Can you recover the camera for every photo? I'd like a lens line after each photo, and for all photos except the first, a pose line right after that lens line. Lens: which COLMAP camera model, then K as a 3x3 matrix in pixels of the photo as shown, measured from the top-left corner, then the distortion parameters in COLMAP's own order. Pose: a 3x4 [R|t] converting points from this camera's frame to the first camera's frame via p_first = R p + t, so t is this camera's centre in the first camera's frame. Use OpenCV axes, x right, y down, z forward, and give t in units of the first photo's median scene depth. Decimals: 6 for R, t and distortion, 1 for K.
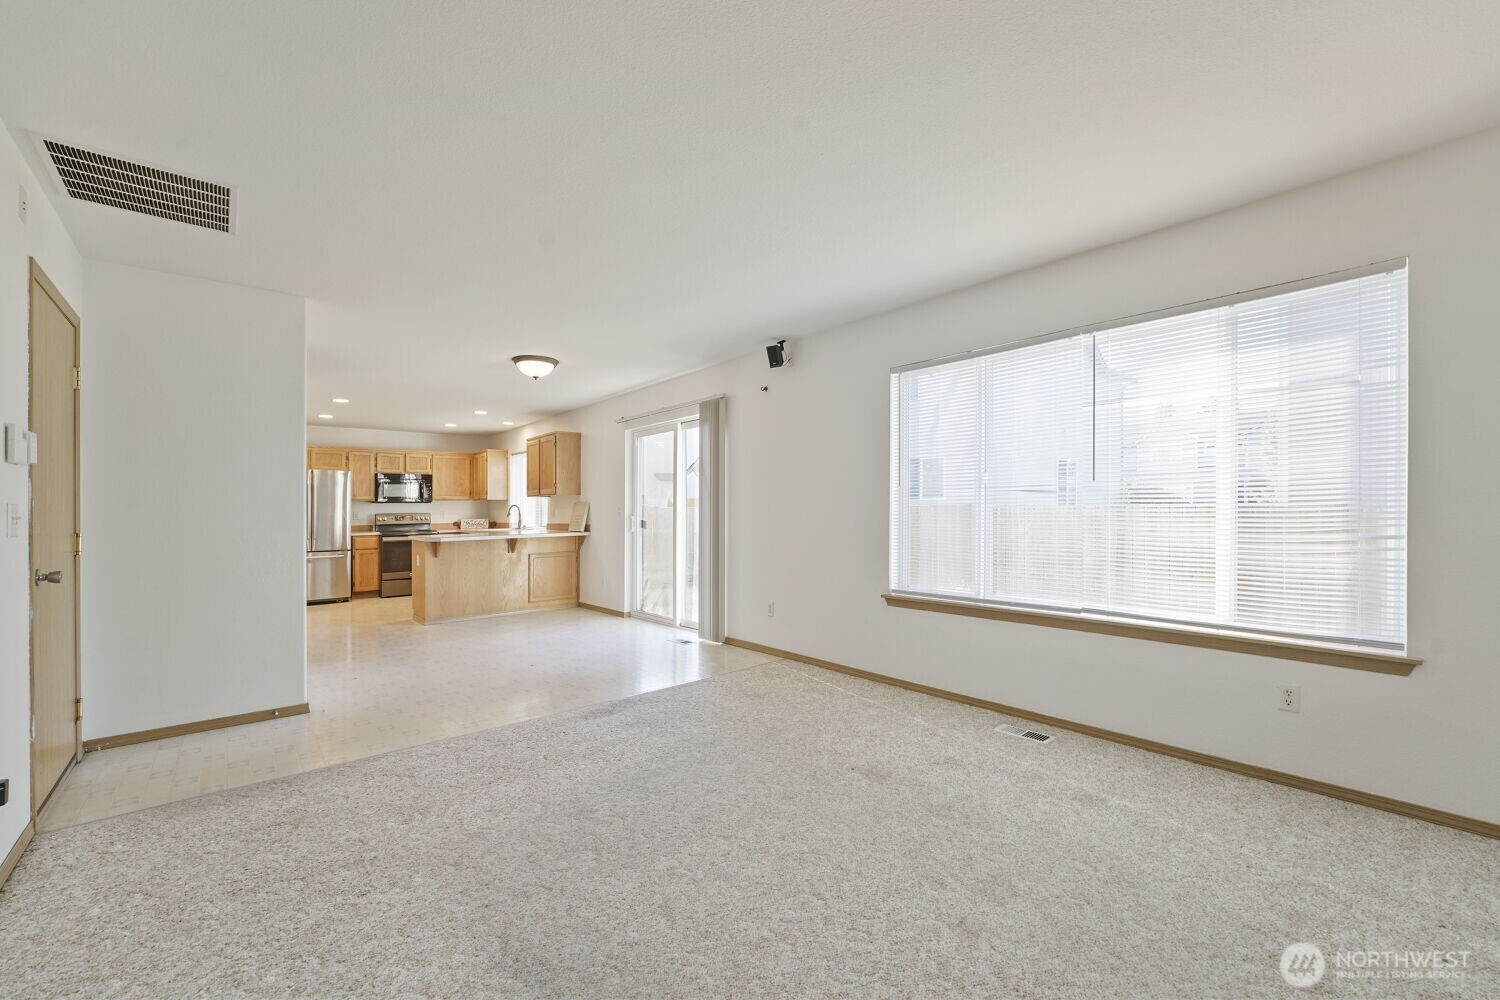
lens RADIAL K [[651.2, 0, 743.1], [0, 651.2, 491.4], [0, 0, 1]] dist [-0.001911, -0.000356]
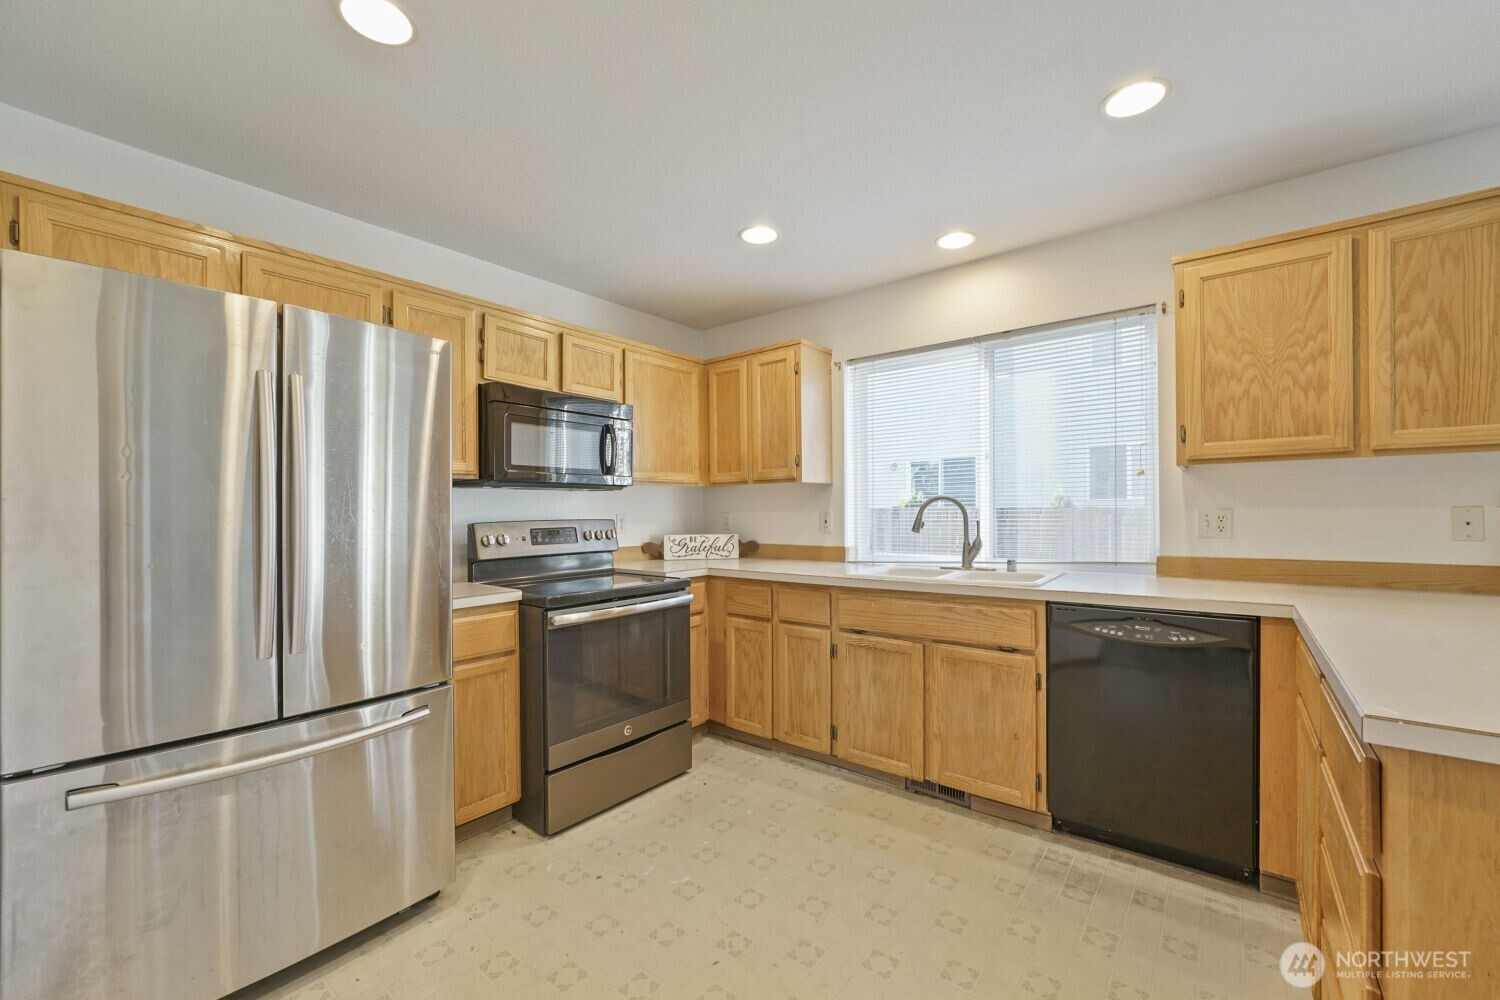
lens RADIAL K [[589.9, 0, 745.3], [0, 589.9, 506.5], [0, 0, 1]] dist [-0.008685, -0.000026]
pose [[0.972623, 0.005832, 0.232314, -0.531070], [-0.010008, 0.999809, 0.016802, 0.022388], [-0.232172, -0.018667, 0.972496, 0.747011]]
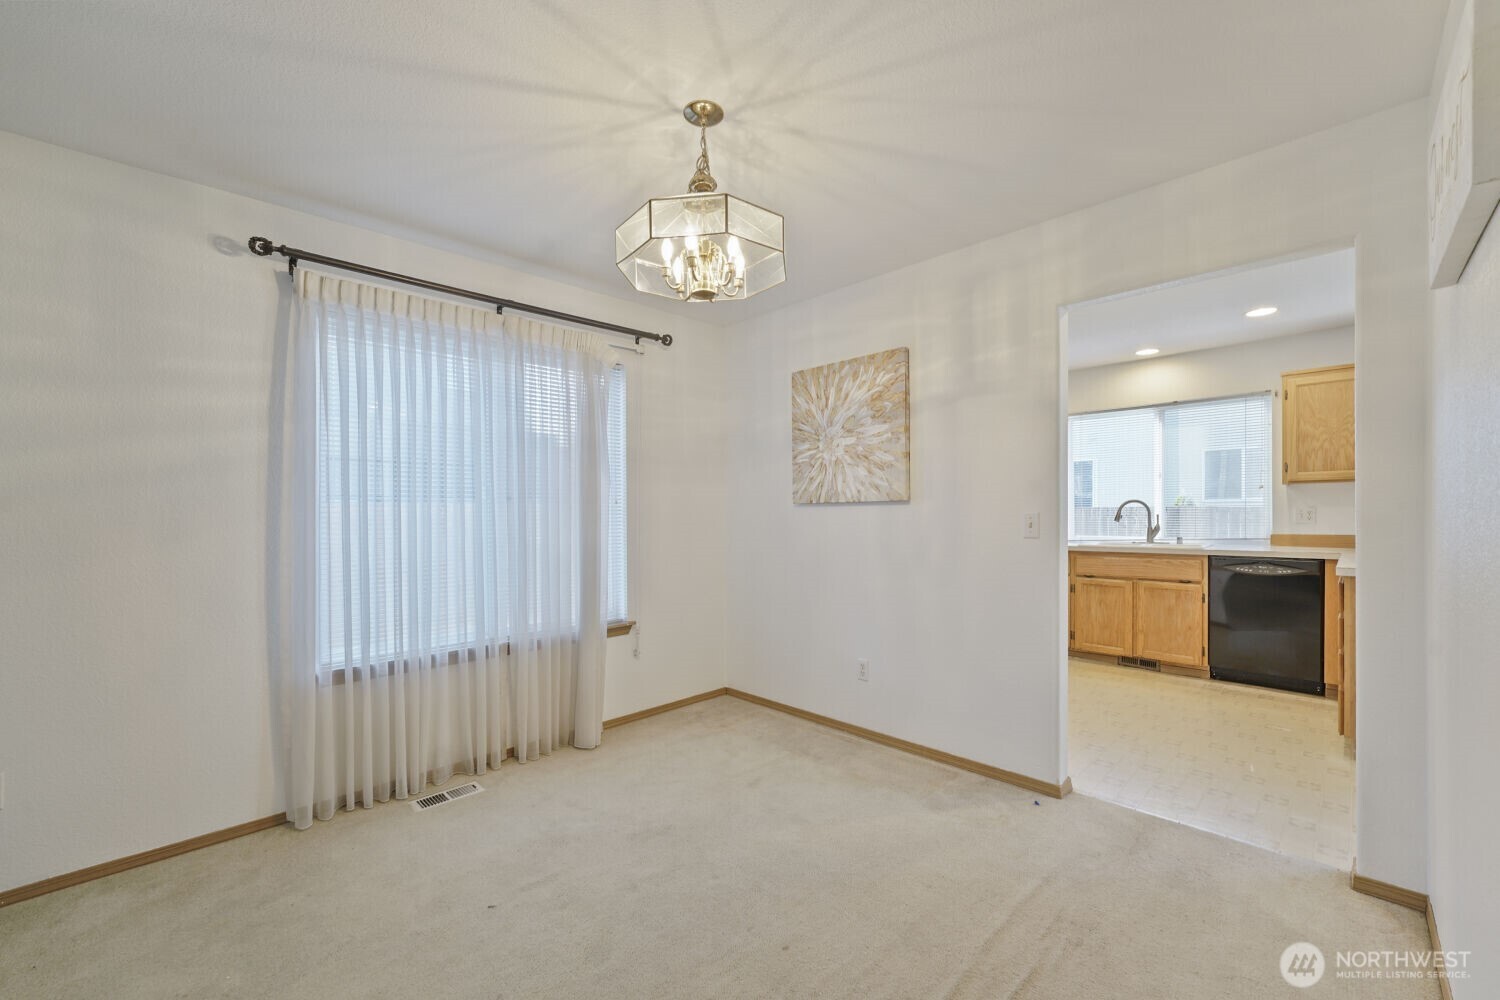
lens RADIAL K [[605.7, 0, 743.0], [0, 605.7, 510.1], [0, 0, 1]] dist [-0.014149, -0.000163]
pose [[0.992766, 0.006357, 0.119895, -0.764387], [-0.009104, 0.999708, 0.022381, 0.021382], [-0.119718, -0.023311, 0.992534, 0.537922]]
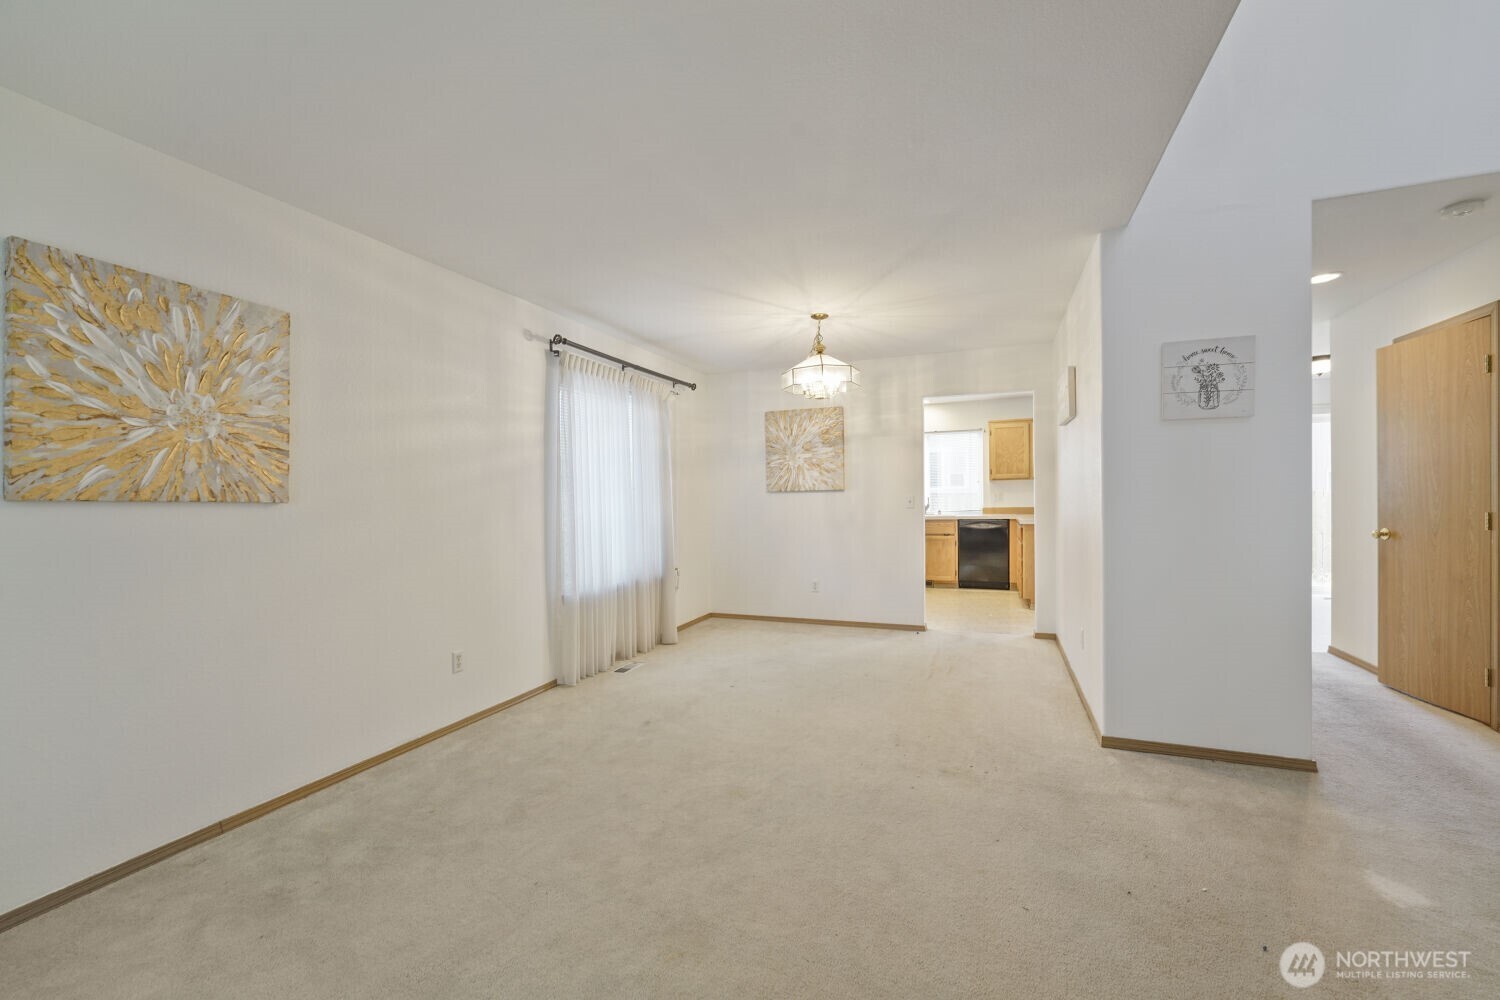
lens RADIAL K [[612.0, 0, 750.0], [0, 612.0, 500.0], [0, 0, 1]] dist [0.000806, 0.000044]
pose [[0.857746, -0.001335, 0.514072, -1.040187], [-0.011405, 0.999701, 0.021626, 0.020829], [-0.513947, -0.024413, 0.857475, 0.370216]]
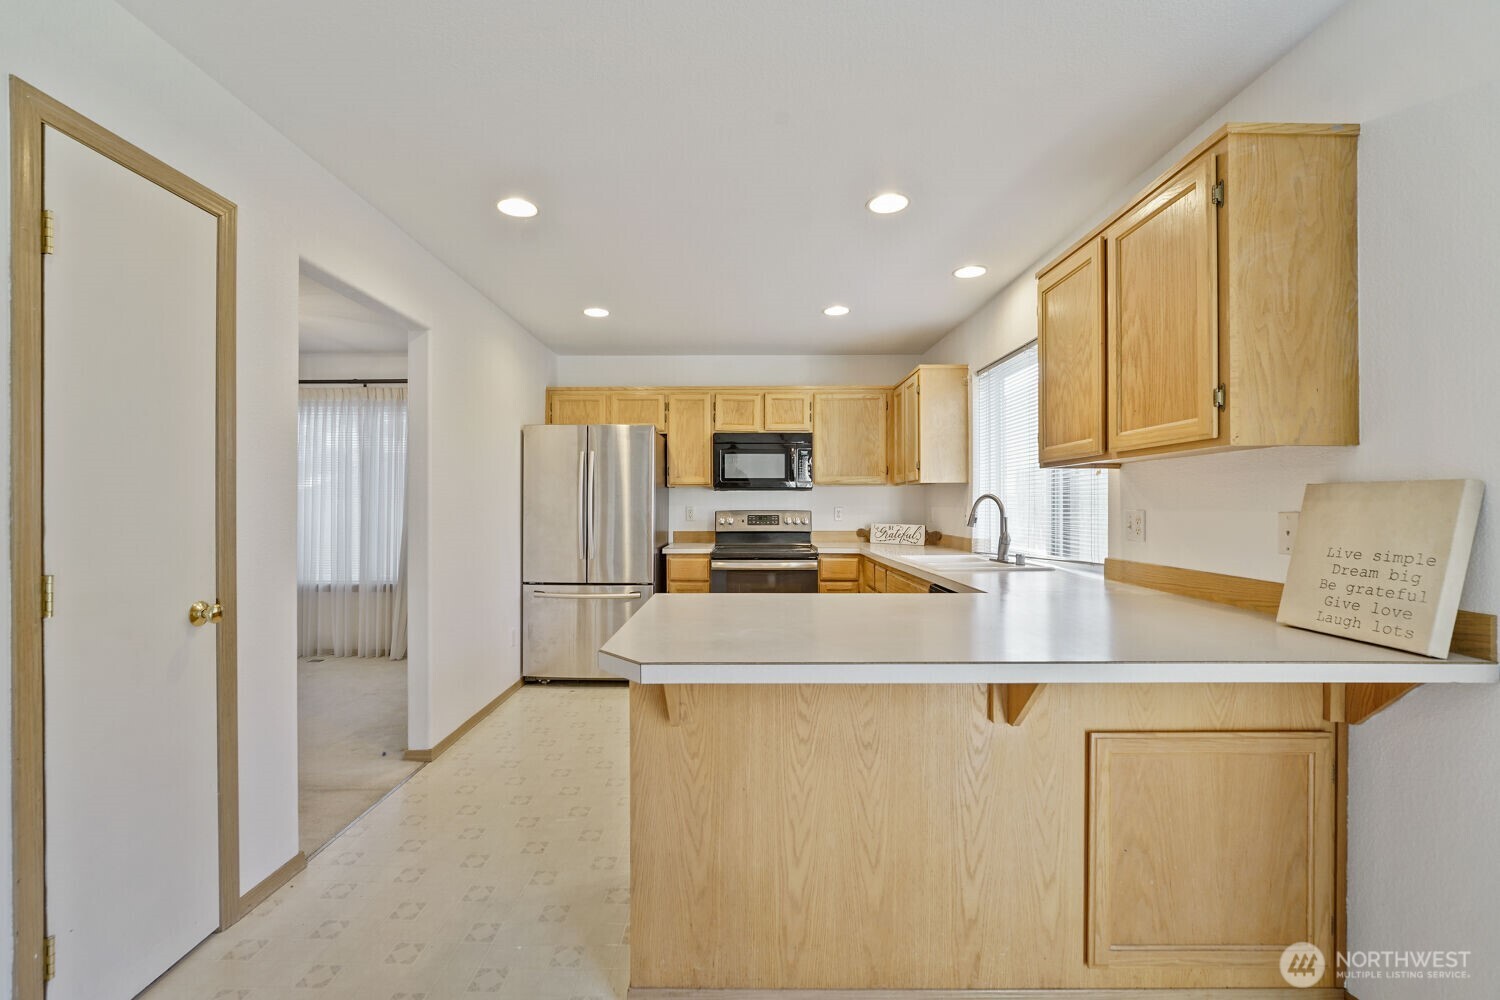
lens RADIAL K [[630.3, 0, 749.9], [0, 630.3, 497.7], [0, 0, 1]] dist [-0.011736, -0.000088]
pose [[0.788632, 0.007567, -0.614820, -0.242138], [0.006397, 0.999769, 0.020510, 0.014299], [0.614833, -0.020108, 0.788401, 0.646661]]
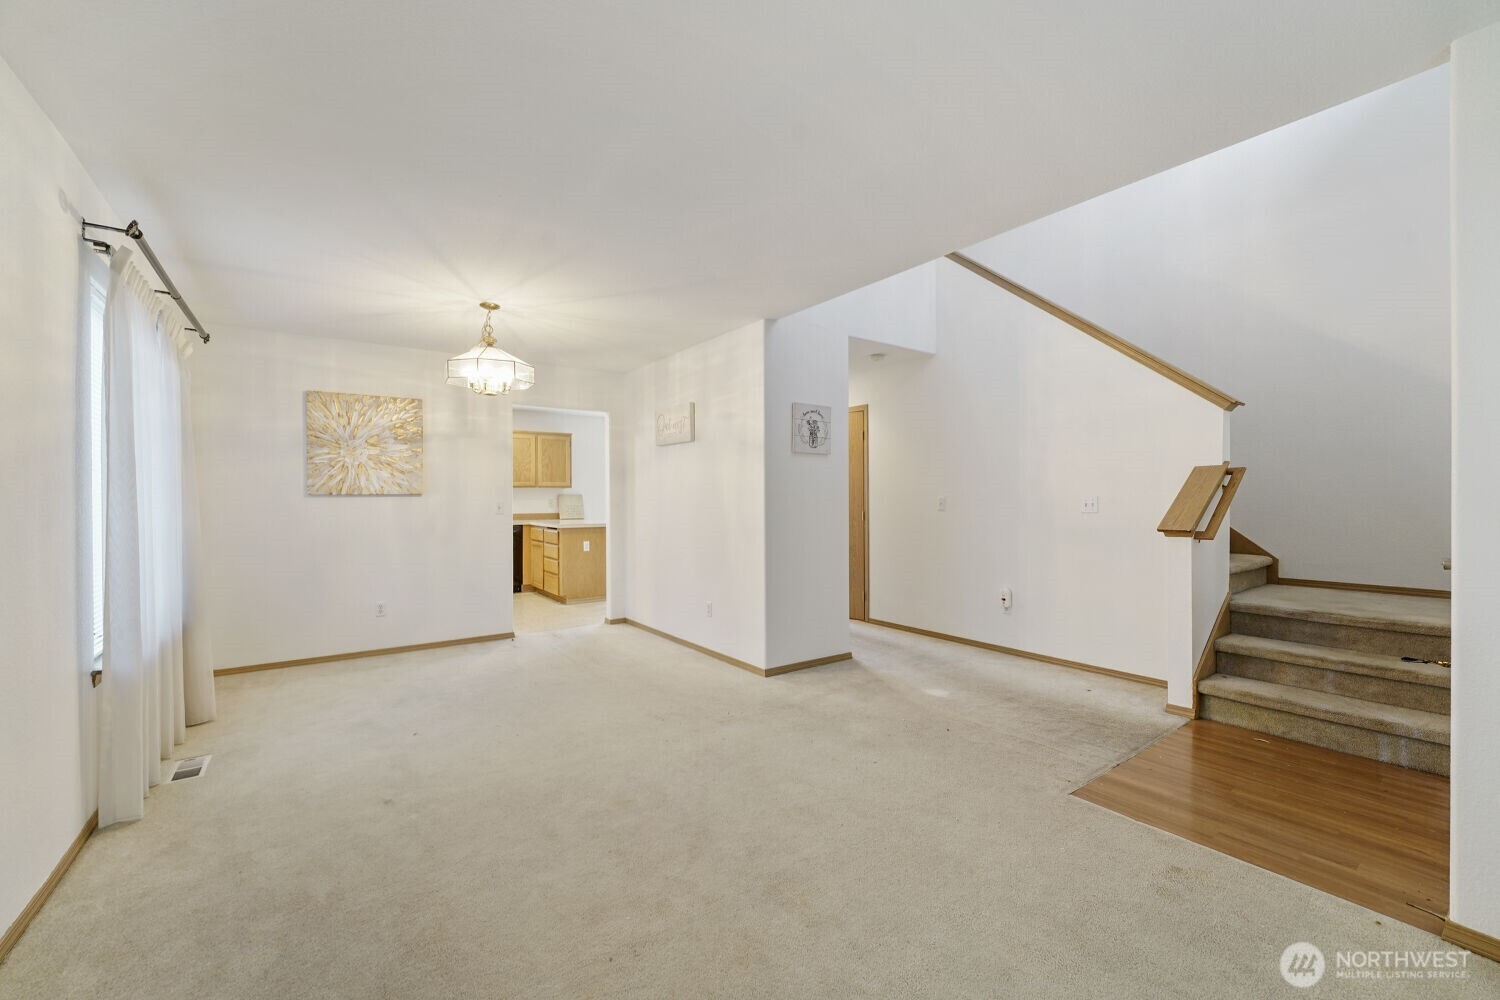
lens RADIAL K [[612.0, 0, 750.0], [0, 612.0, 500.0], [0, 0, 1]] dist [0.000806, 0.000044]
pose [[0.032333, 0.012000, 0.999405, -1.177005], [-0.022149, 0.999691, -0.011287, 0.027783], [-0.999232, -0.021771, 0.032589, 0.547433]]
